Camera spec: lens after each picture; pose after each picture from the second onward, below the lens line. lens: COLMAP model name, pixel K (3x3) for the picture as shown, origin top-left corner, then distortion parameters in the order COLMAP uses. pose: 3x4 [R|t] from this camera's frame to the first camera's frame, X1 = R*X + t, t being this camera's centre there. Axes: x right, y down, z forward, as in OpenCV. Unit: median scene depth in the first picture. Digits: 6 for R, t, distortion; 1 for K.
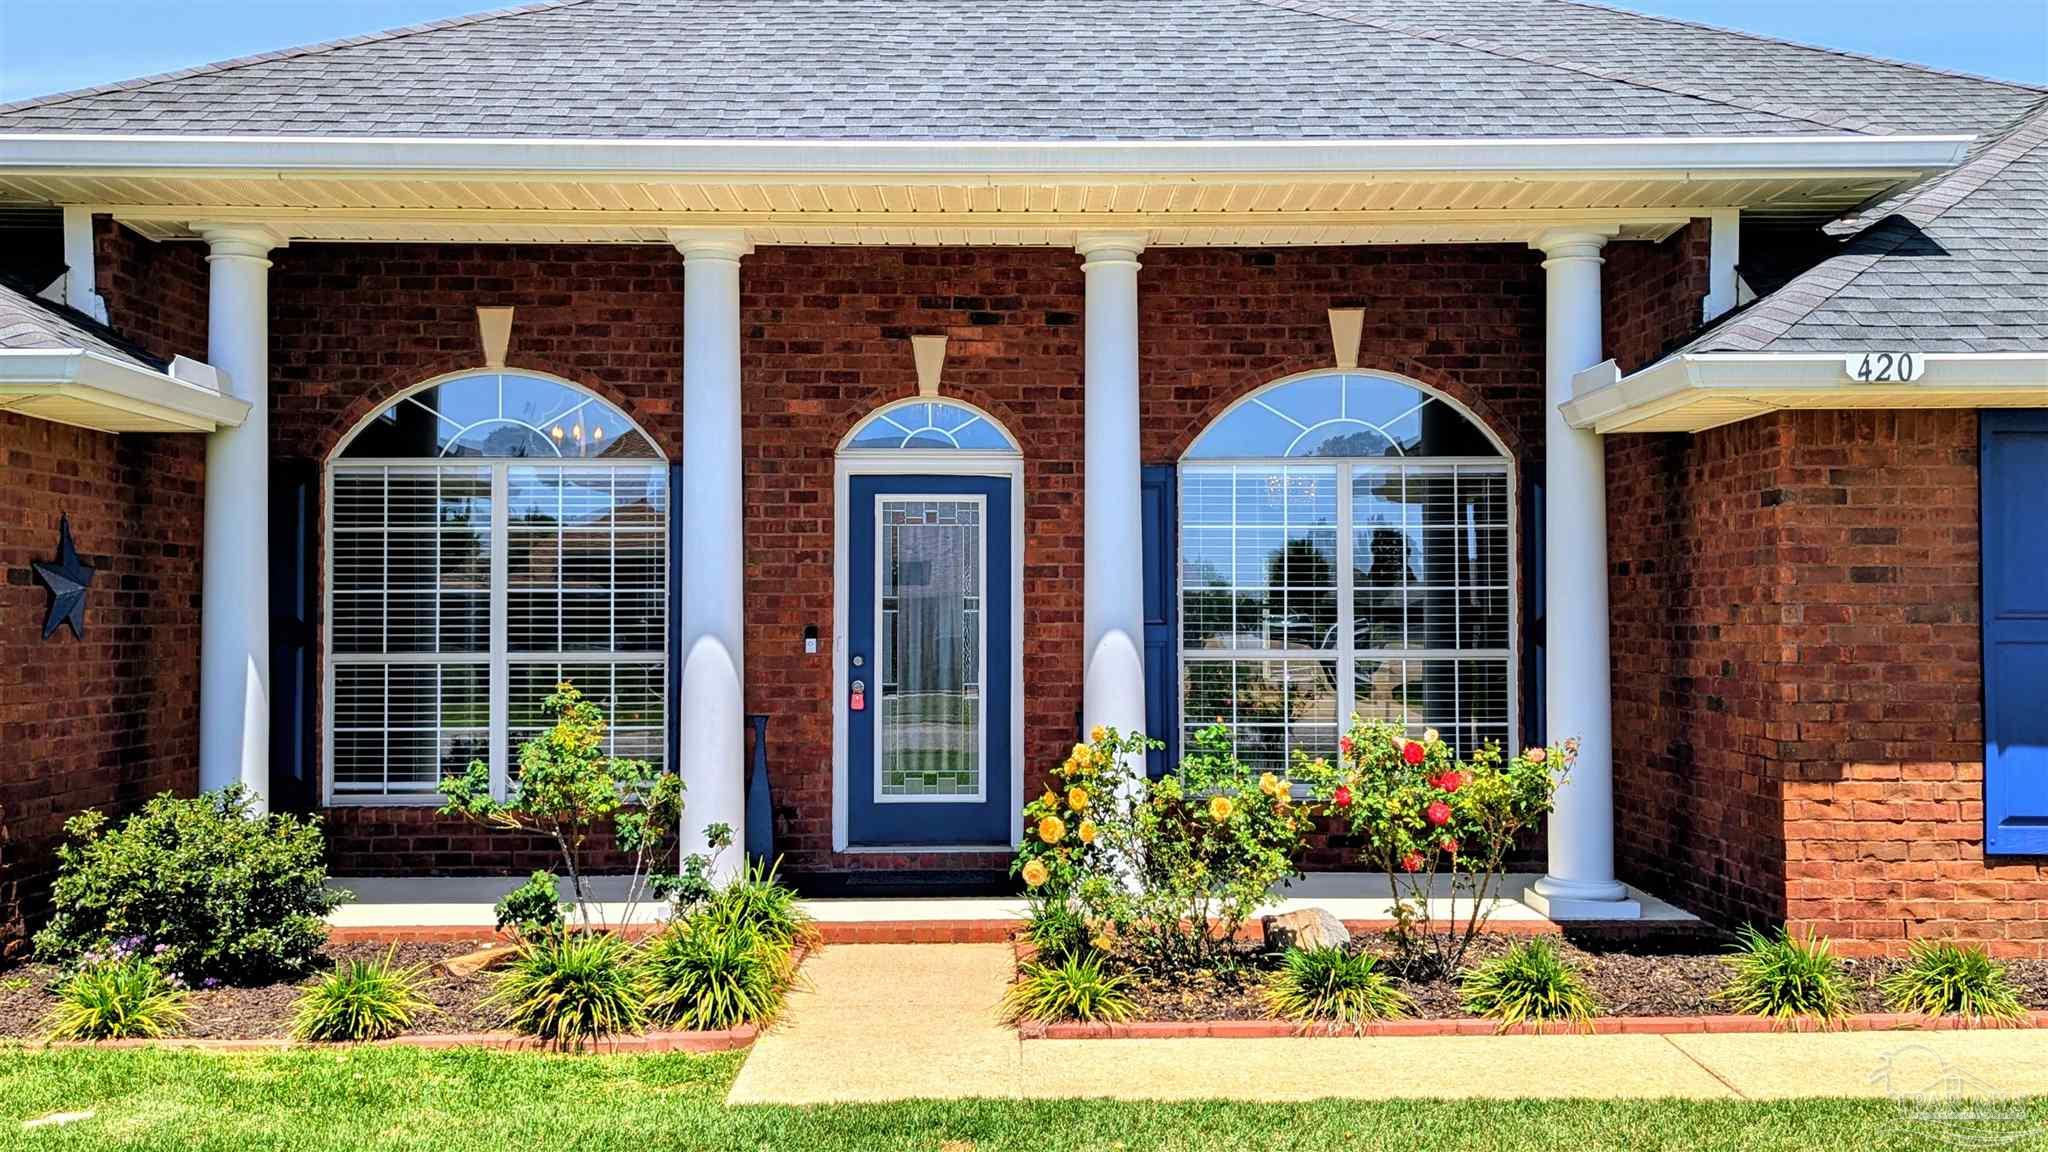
lens RADIAL K [[1925.4, 0, 1036.7], [0, 1925.4, 572.6], [0, 0, 1]] dist [0.080629, -0.096285]
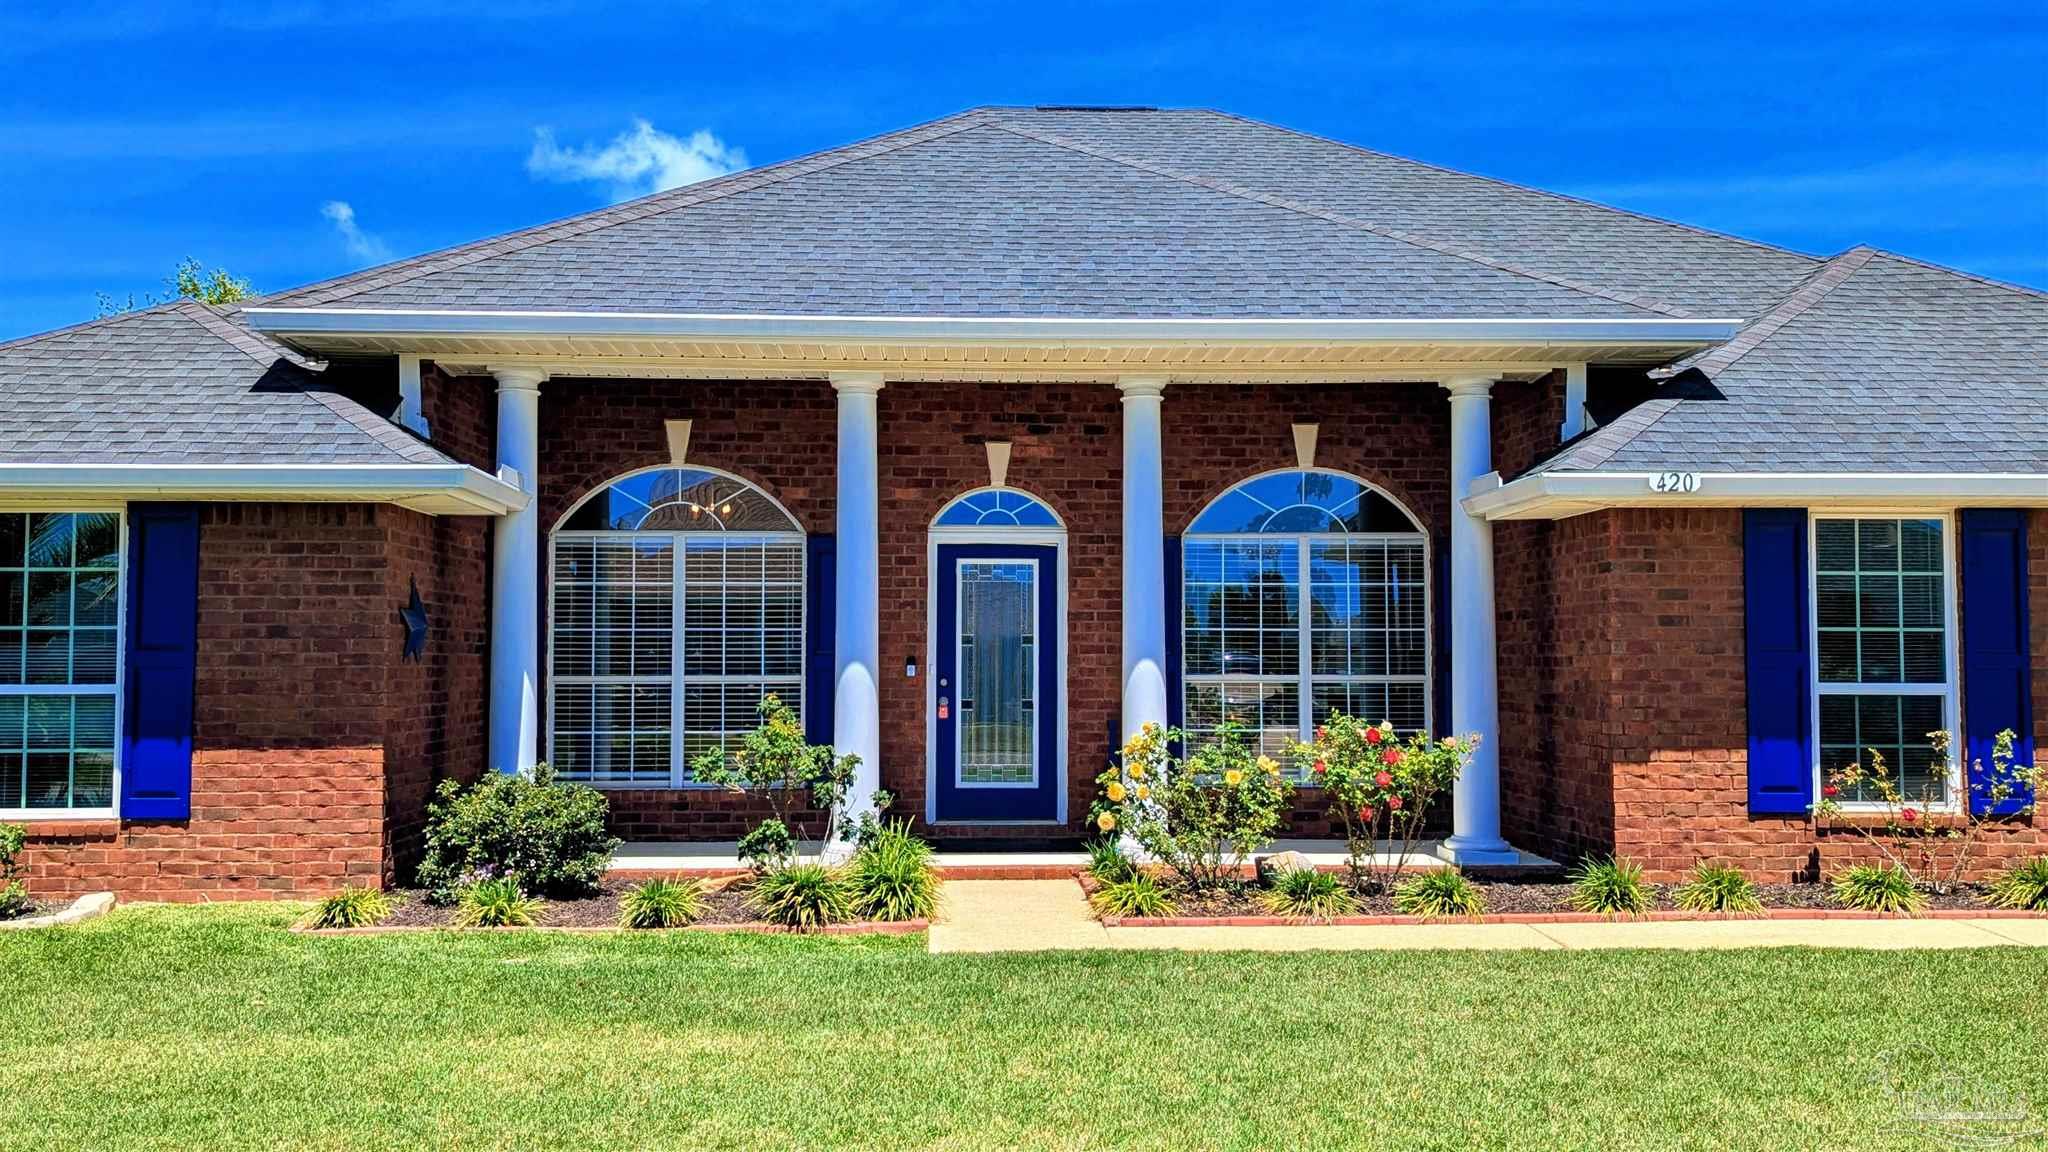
lens RADIAL K [[1864.1, 0, 1019.4], [0, 1864.1, 579.1], [0, 0, 1]] dist [0.102377, -0.163395]
pose [[0.999598, 0.003629, 0.028116, -0.089277], [-0.003051, 0.999783, -0.020588, 0.000384], [-0.028184, 0.020494, 0.999393, -0.352437]]
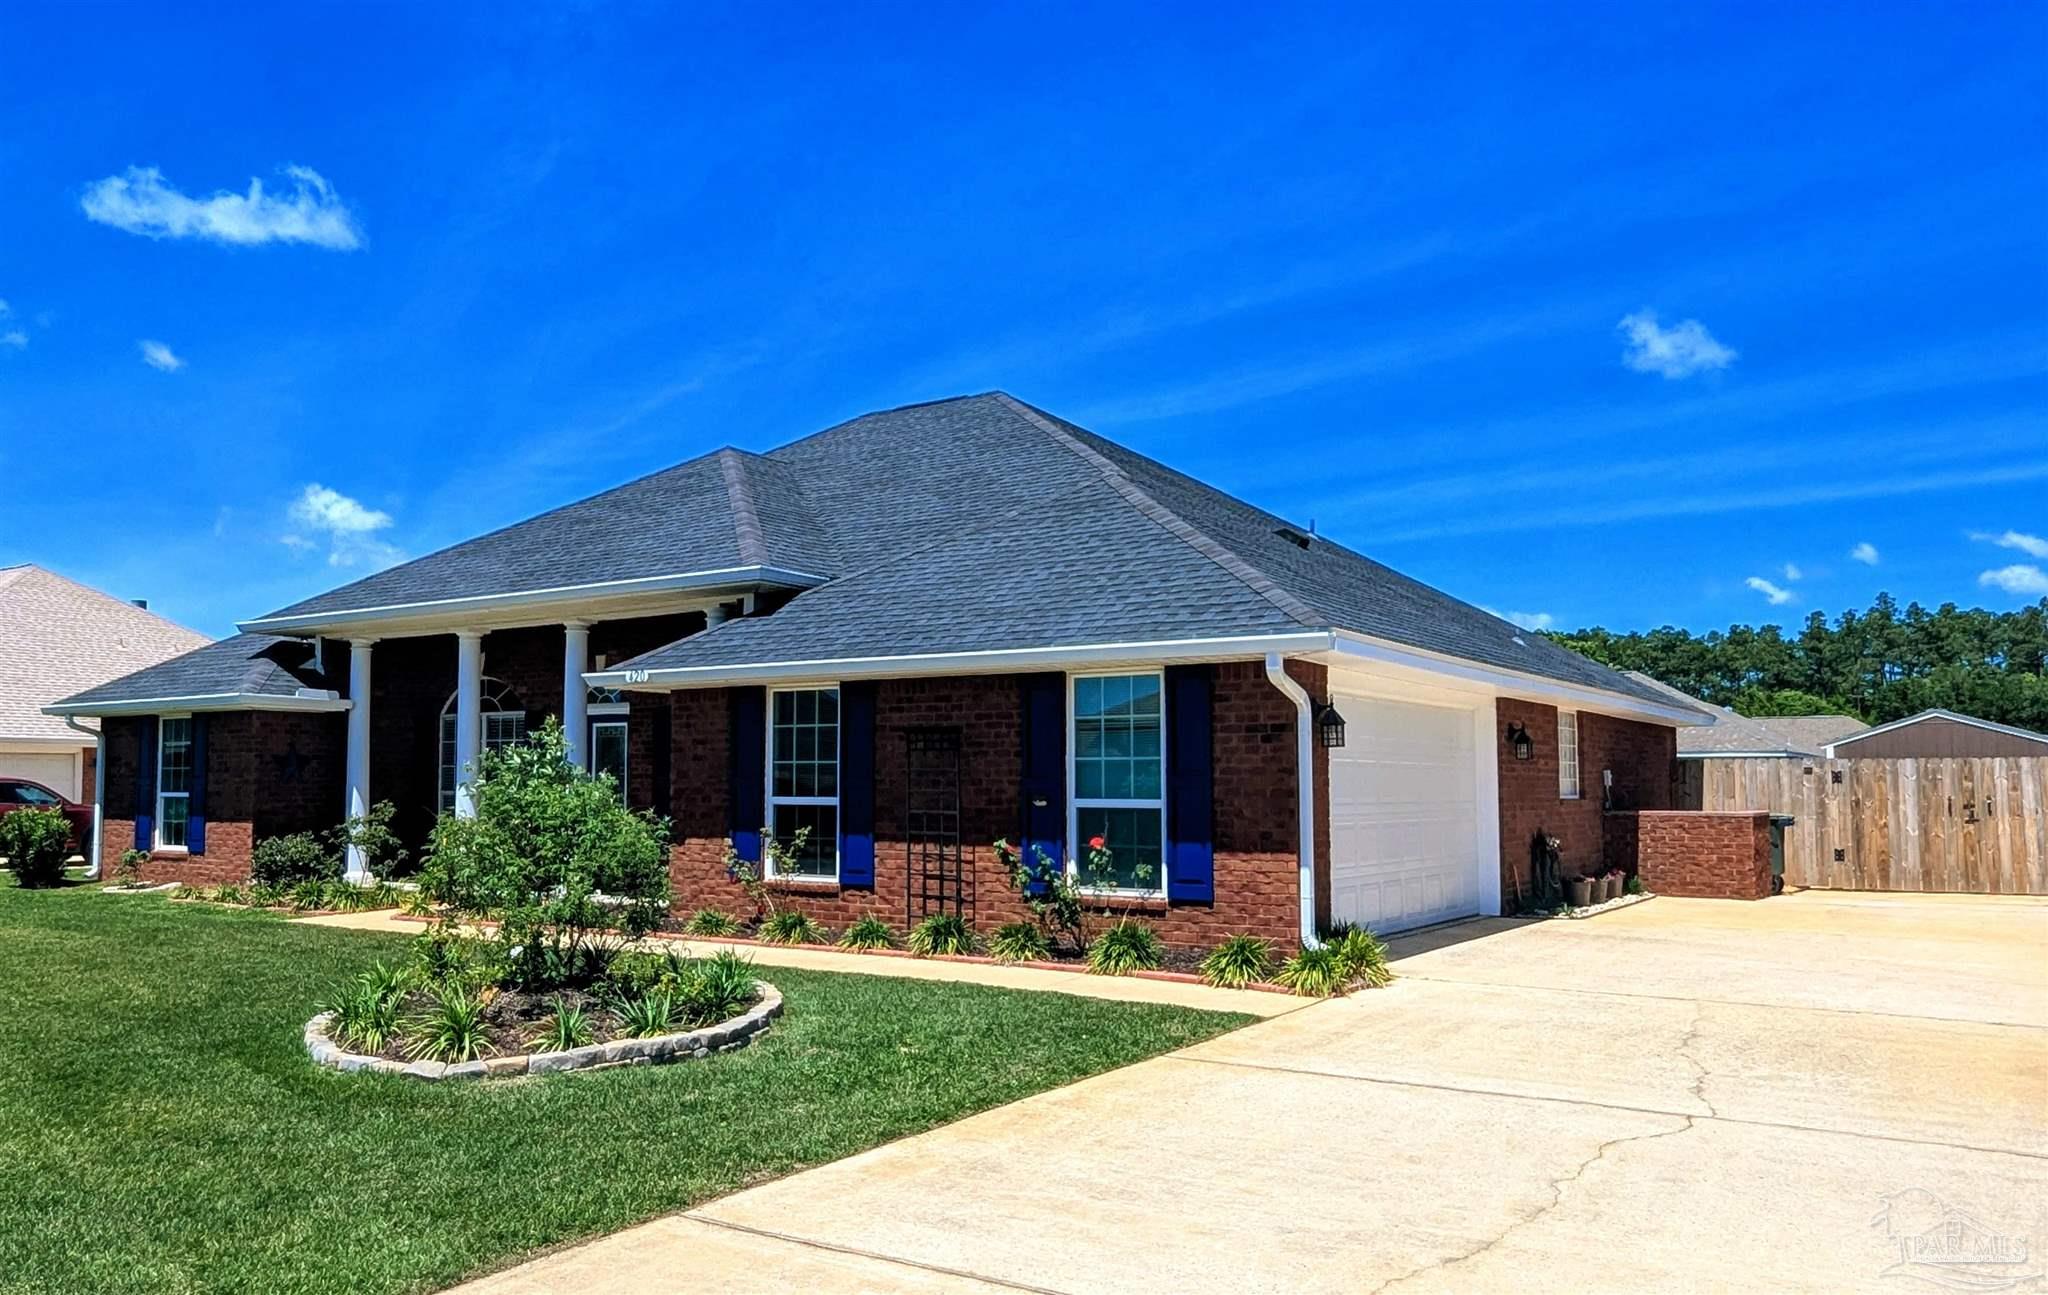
lens RADIAL K [[1545.5, 0, 881.3], [0, 1545.5, 672.0], [0, 0, 1]] dist [0.009678, 0.002306]
pose [[0.797598, -0.040037, -0.601859, 1.542344], [0.011695, 0.998634, -0.050932, -0.004523], [0.603076, 0.033585, 0.796977, -0.330947]]
